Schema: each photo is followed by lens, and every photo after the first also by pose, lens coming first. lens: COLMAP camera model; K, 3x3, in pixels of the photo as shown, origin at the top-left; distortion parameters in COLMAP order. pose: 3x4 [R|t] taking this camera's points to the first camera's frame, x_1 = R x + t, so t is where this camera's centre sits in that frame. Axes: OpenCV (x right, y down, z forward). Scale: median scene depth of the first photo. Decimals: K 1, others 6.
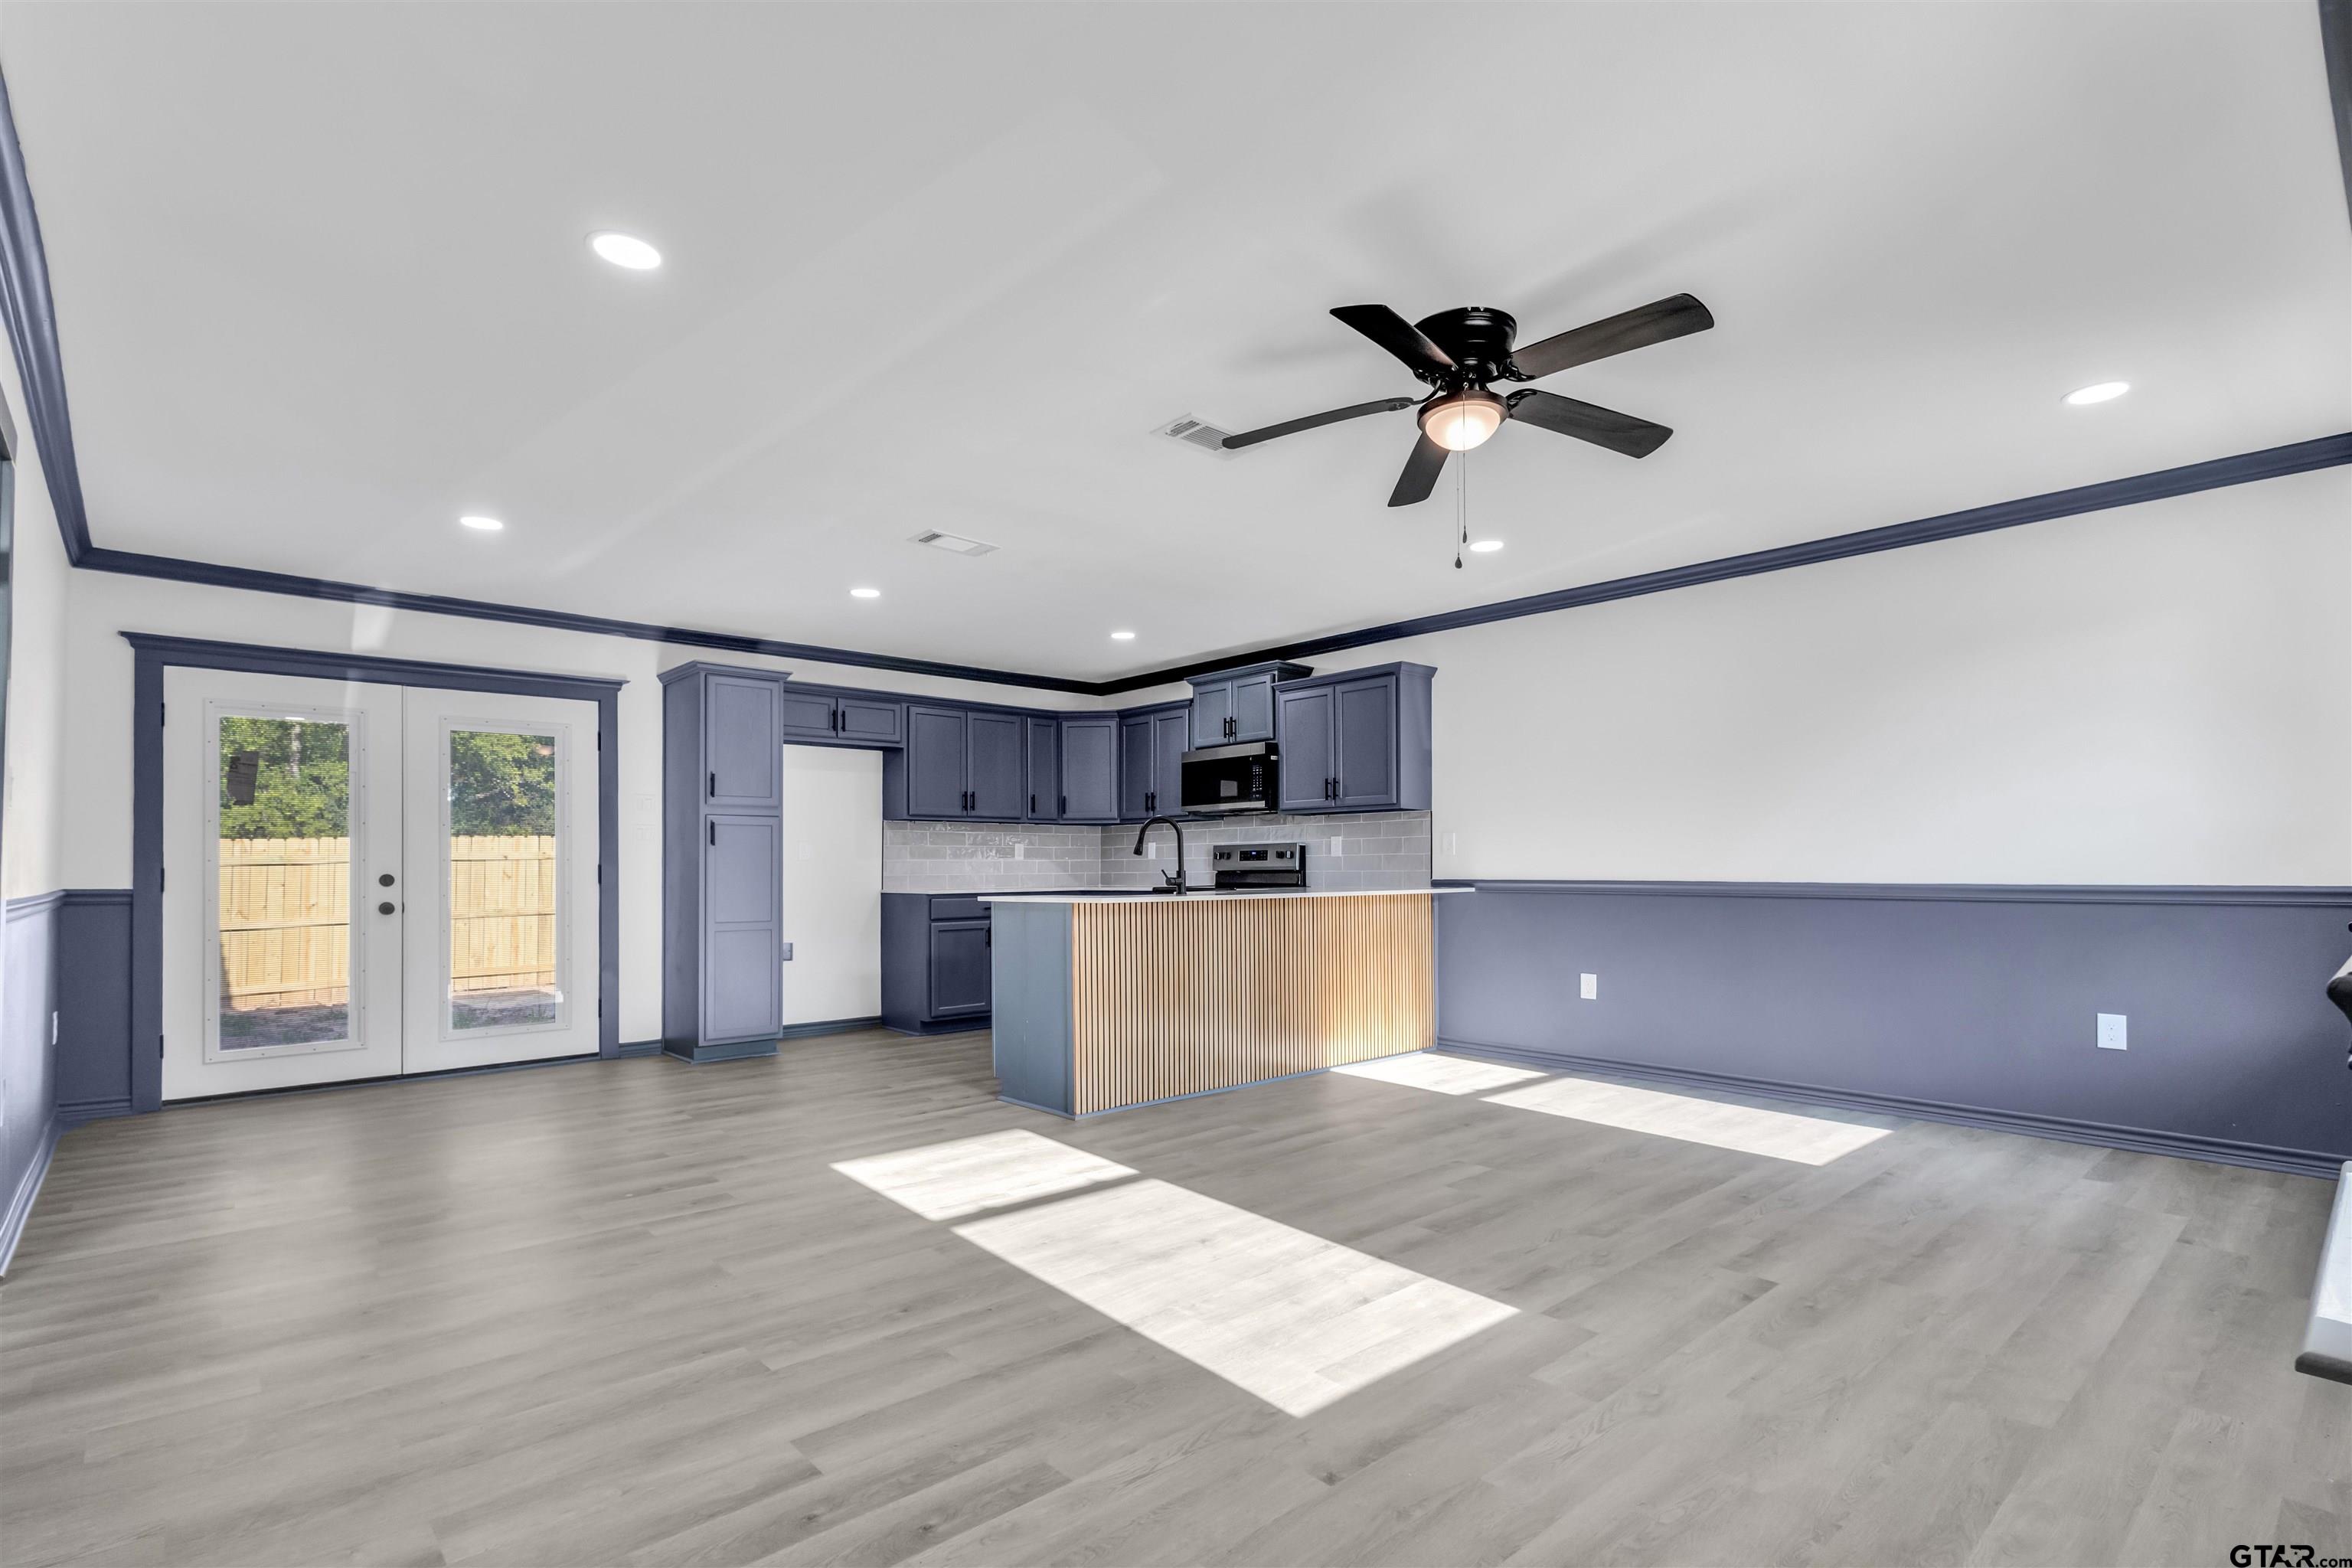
lens RADIAL K [[1120.7, 0, 1159.7], [0, 1120.7, 863.9], [0, 0, 1]] dist [0.008349, -0.003909]
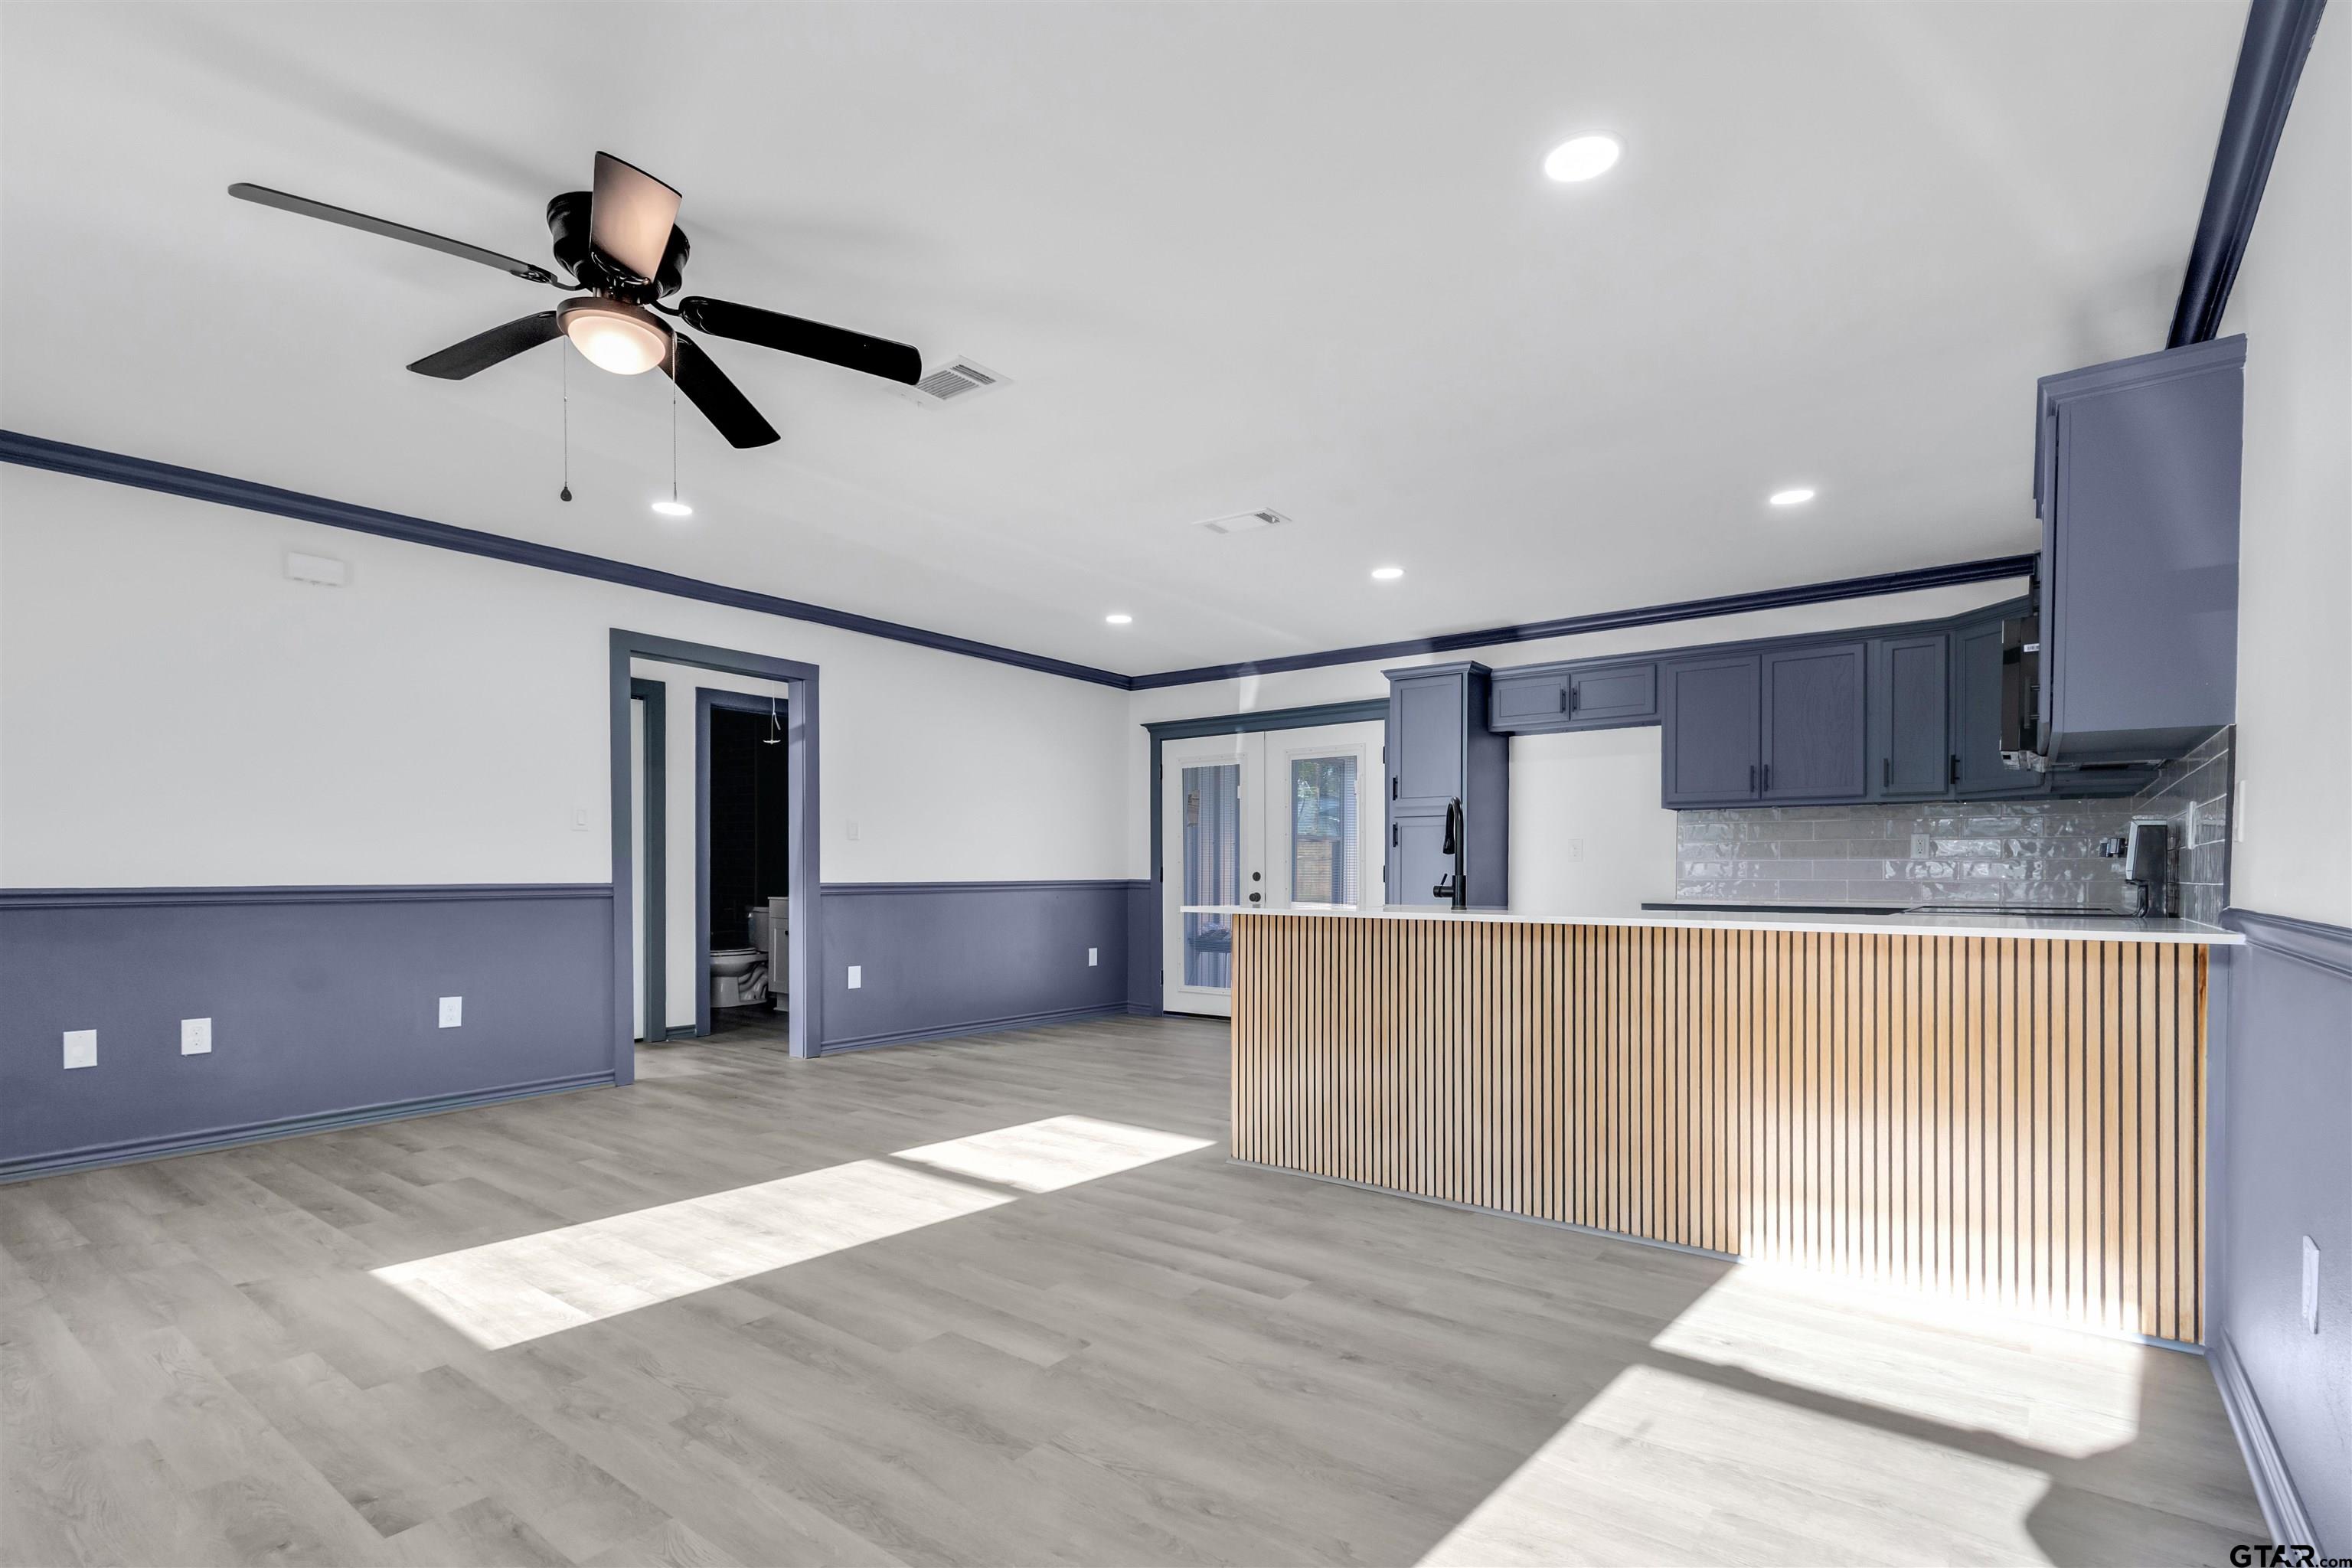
lens RADIAL K [[1120.7, 0, 1183.3], [0, 1120.7, 860.7], [0, 0, 1]] dist [0.008349, -0.003909]
pose [[0.189488, -0.002492, -0.981880, 0.848468], [-0.000645, 0.999996, -0.002663, -0.000862], [0.981883, 0.001138, 0.189486, 0.893815]]
